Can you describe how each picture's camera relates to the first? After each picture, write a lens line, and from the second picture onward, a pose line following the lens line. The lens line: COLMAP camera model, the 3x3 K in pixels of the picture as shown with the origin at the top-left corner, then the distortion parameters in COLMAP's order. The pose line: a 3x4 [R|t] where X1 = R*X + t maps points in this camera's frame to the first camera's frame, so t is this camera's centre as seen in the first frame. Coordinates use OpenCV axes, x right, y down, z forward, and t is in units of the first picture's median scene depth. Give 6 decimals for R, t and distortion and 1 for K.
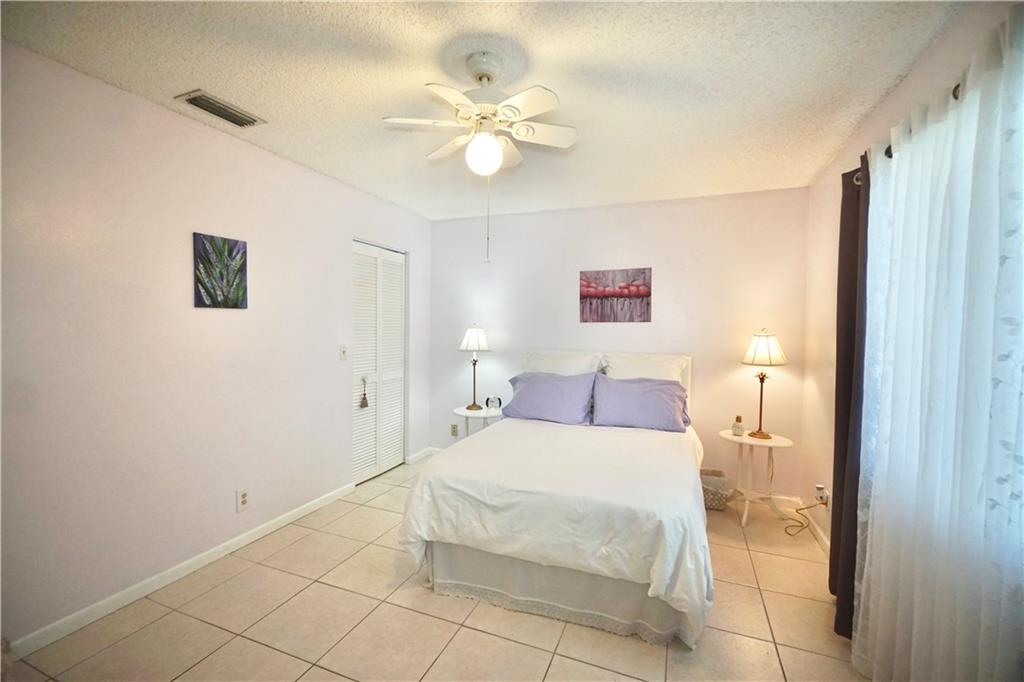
lens RADIAL K [[450.2, 0, 512.0], [0, 450.2, 341.0], [0, 0, 1]] dist [-0.002244, -0.000092]
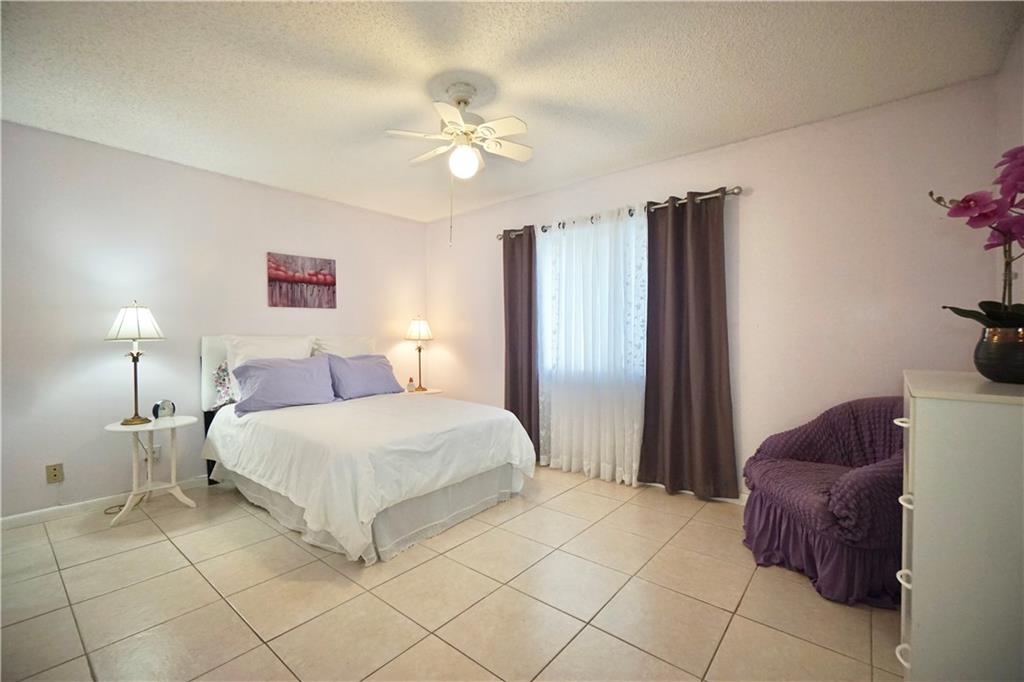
lens RADIAL K [[450.2, 0, 512.0], [0, 450.2, 341.0], [0, 0, 1]] dist [-0.002244, -0.000092]
pose [[0.288650, -0.025987, 0.957082, -0.628028], [0.042924, 0.998978, 0.014179, 0.040741], [-0.956472, 0.036989, 0.289470, 0.255140]]
